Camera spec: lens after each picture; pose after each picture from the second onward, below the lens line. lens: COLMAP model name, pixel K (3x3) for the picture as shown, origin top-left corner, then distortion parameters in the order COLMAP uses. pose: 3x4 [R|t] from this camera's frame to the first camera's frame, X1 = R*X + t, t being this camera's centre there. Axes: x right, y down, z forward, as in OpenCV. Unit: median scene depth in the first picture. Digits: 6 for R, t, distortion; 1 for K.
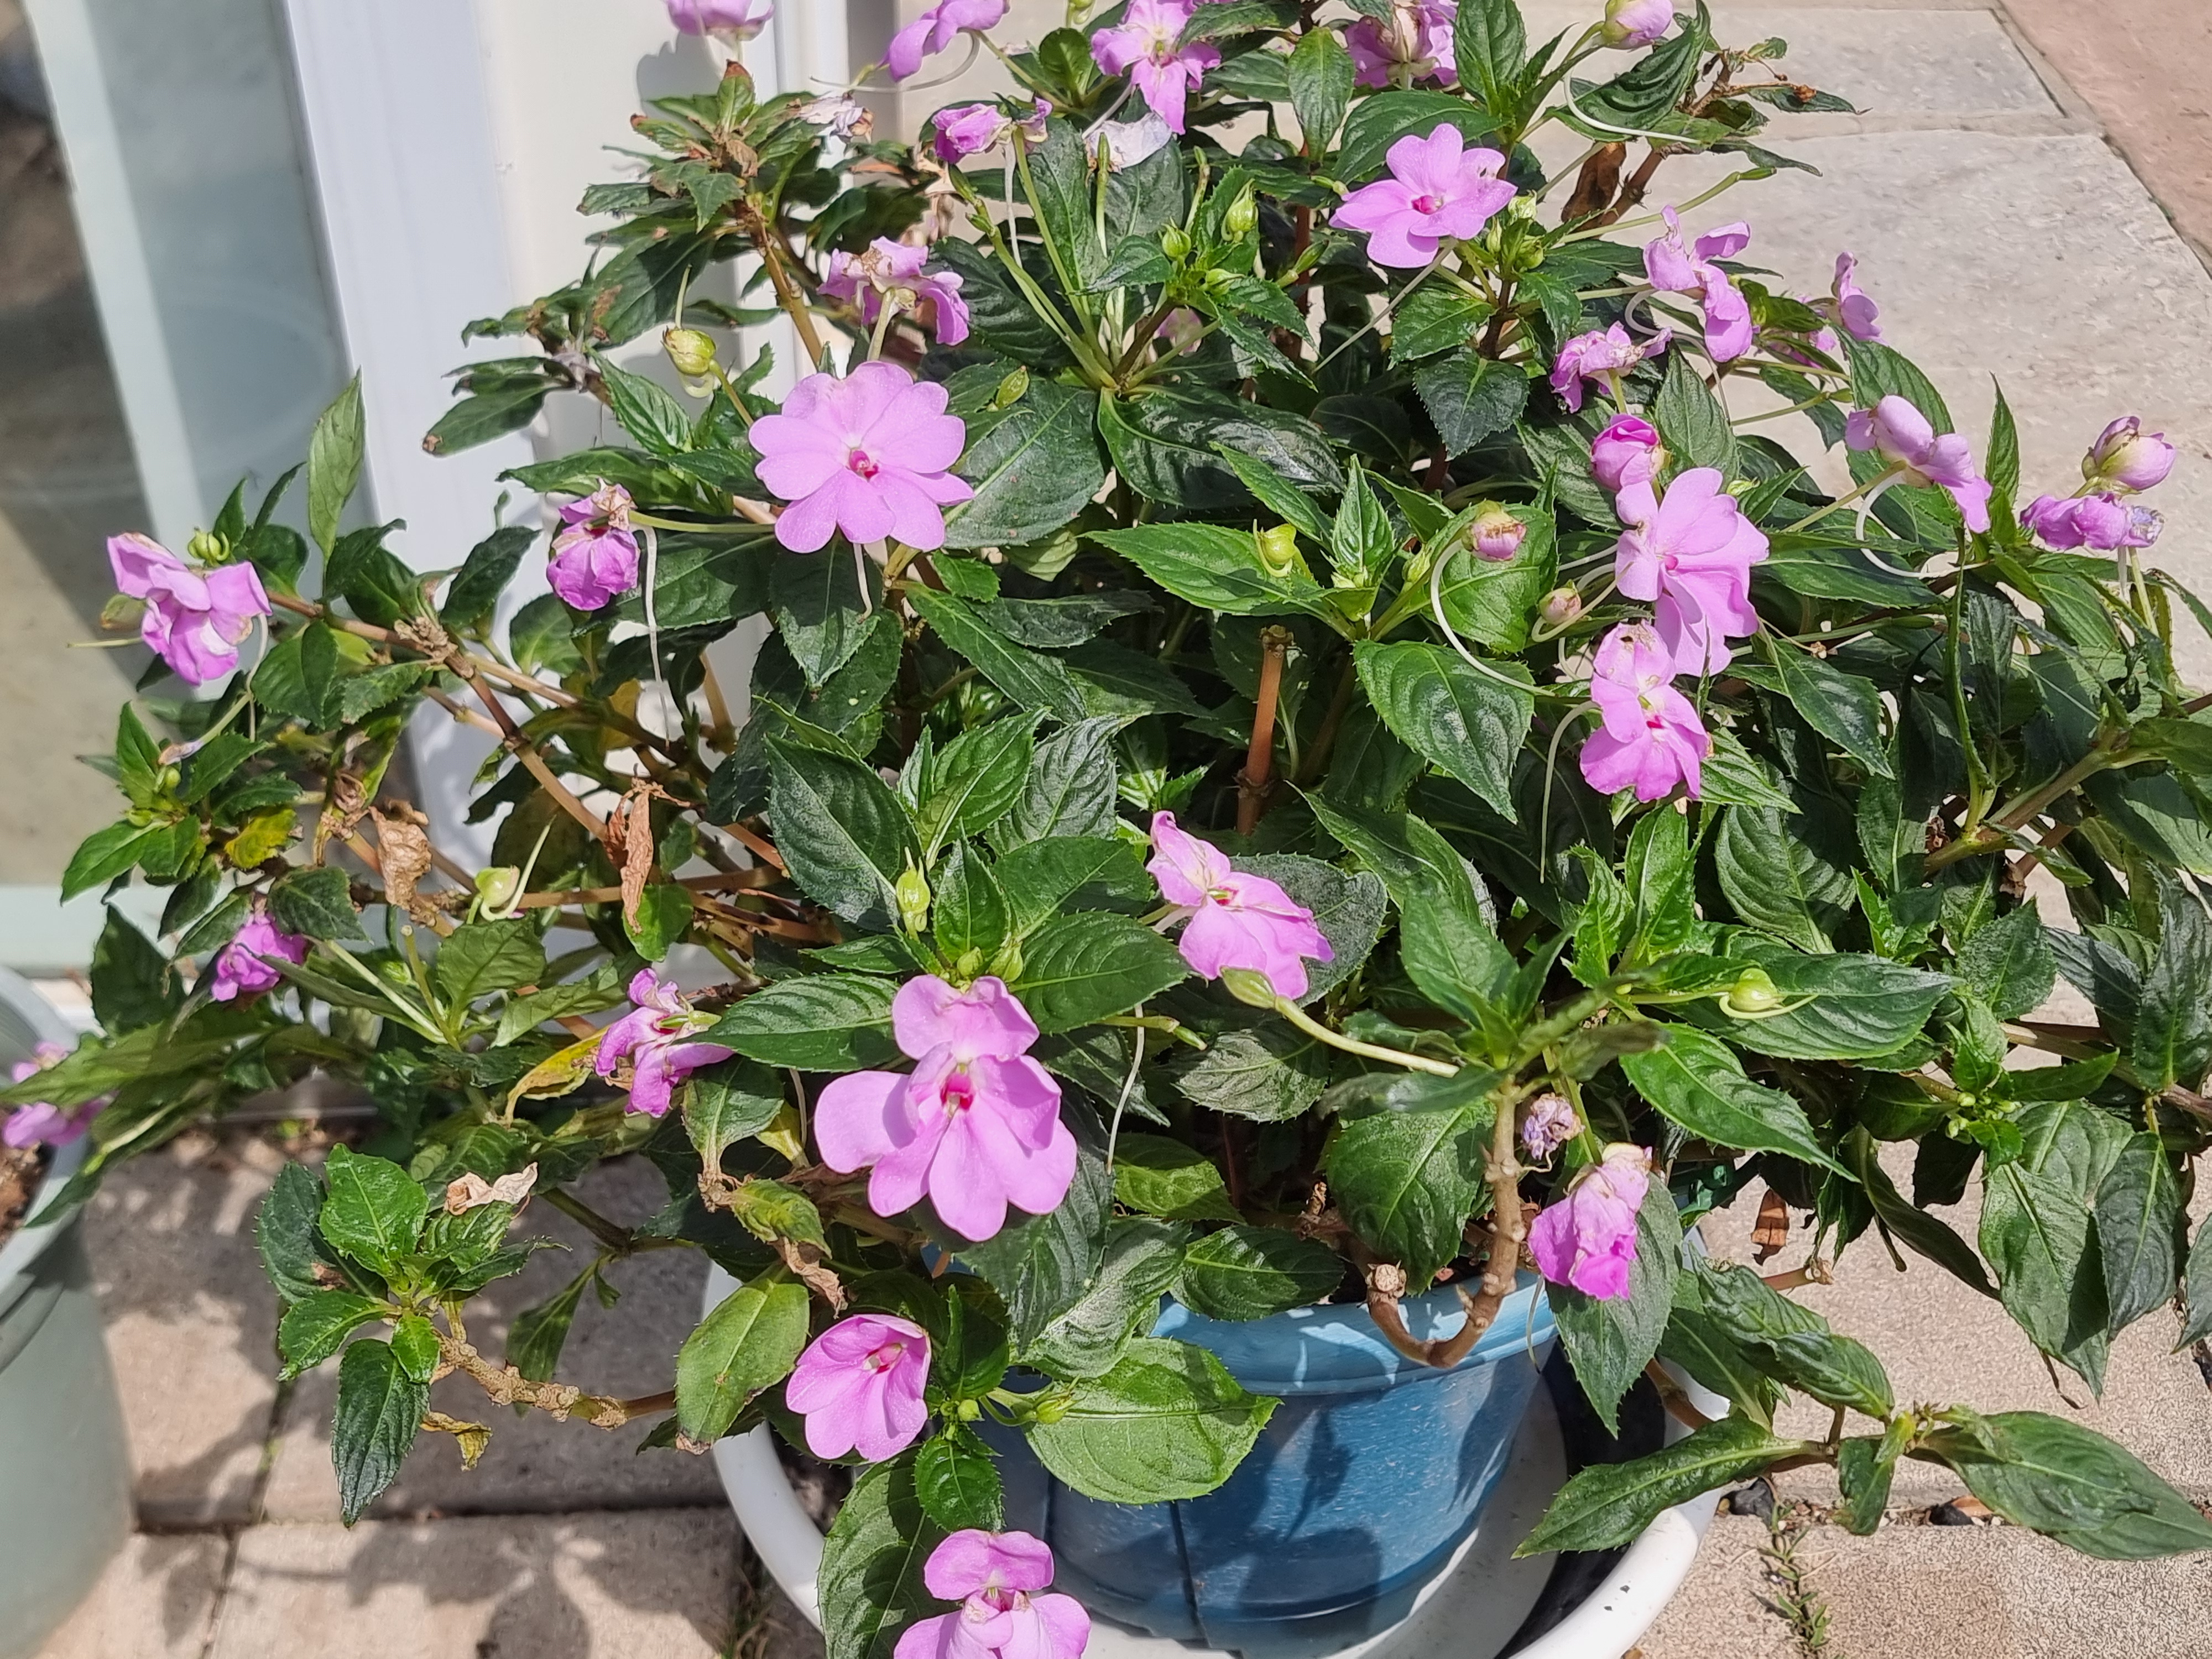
lens RADIAL K [[2766.9, 0, 1106.0], [0, 2766.9, 829.5], [0, 0, 1]] dist [0.107580, -0.260807]
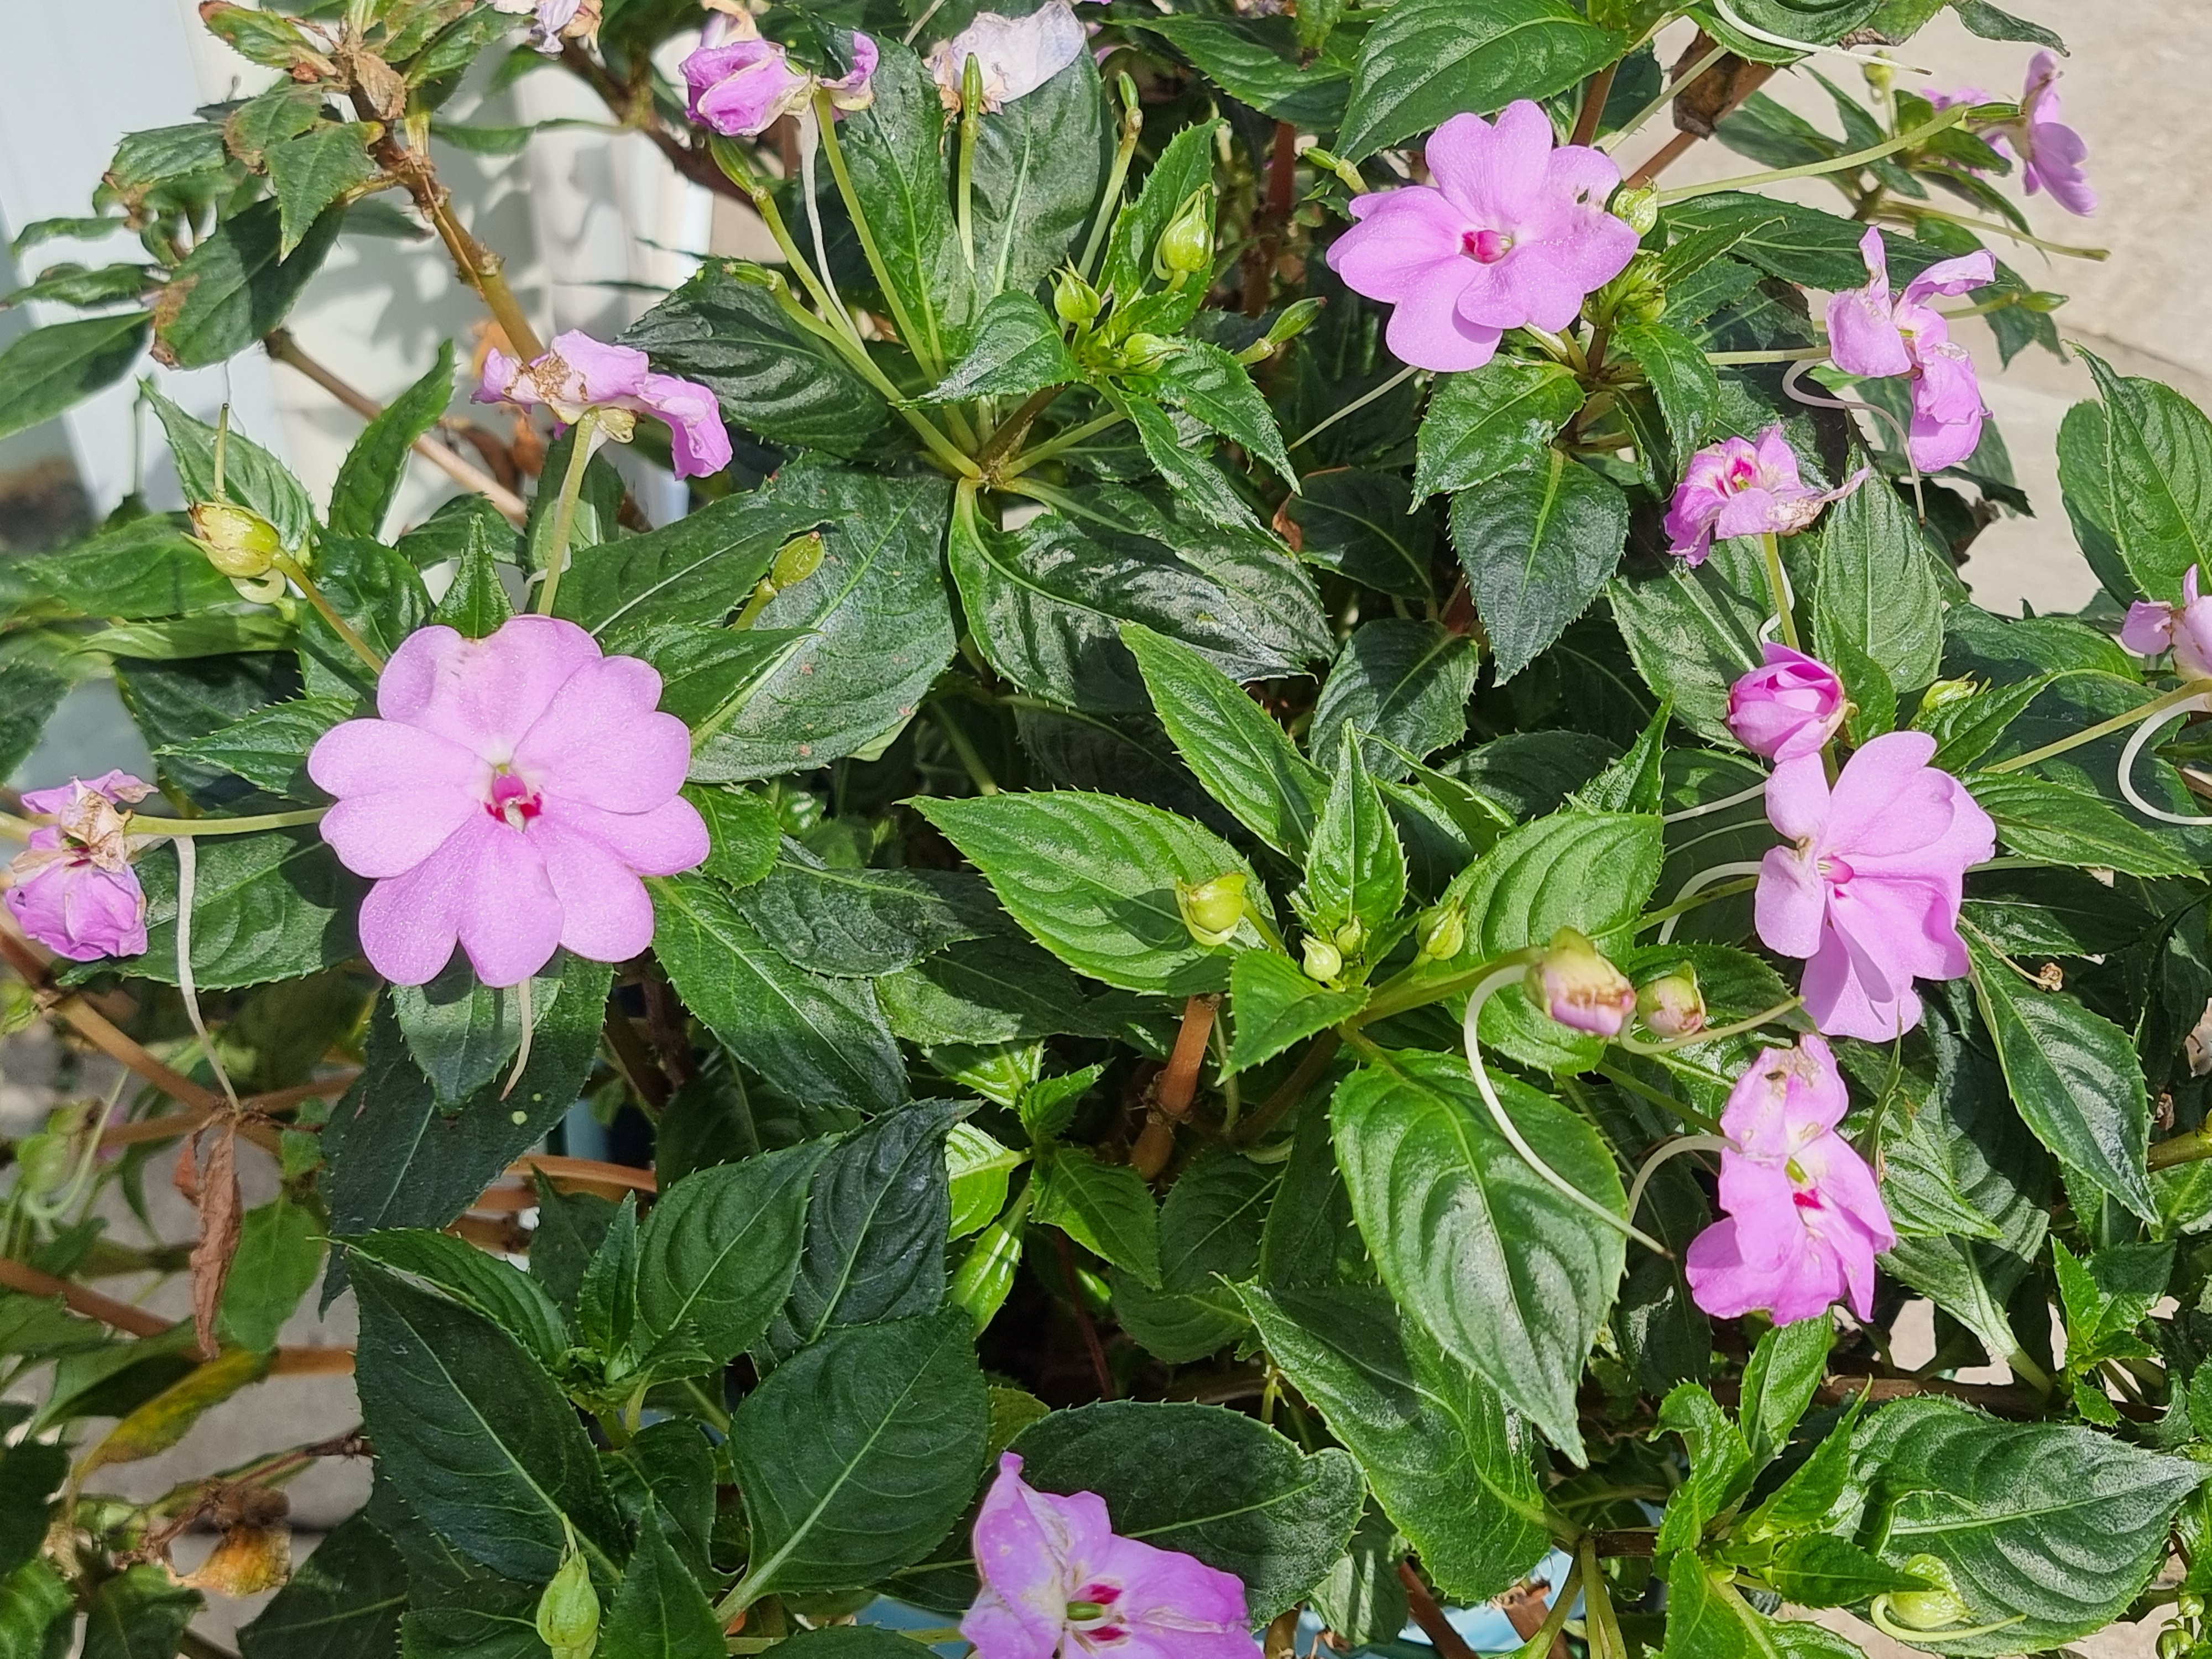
lens RADIAL K [[2766.9, 0, 1106.0], [0, 2766.9, 829.5], [0, 0, 1]] dist [0.107580, -0.260807]
pose [[0.999323, 0.031297, 0.019365, 0.023279], [-0.034680, 0.976921, 0.210765, -0.223488], [-0.012322, -0.211294, 0.977345, 0.372458]]
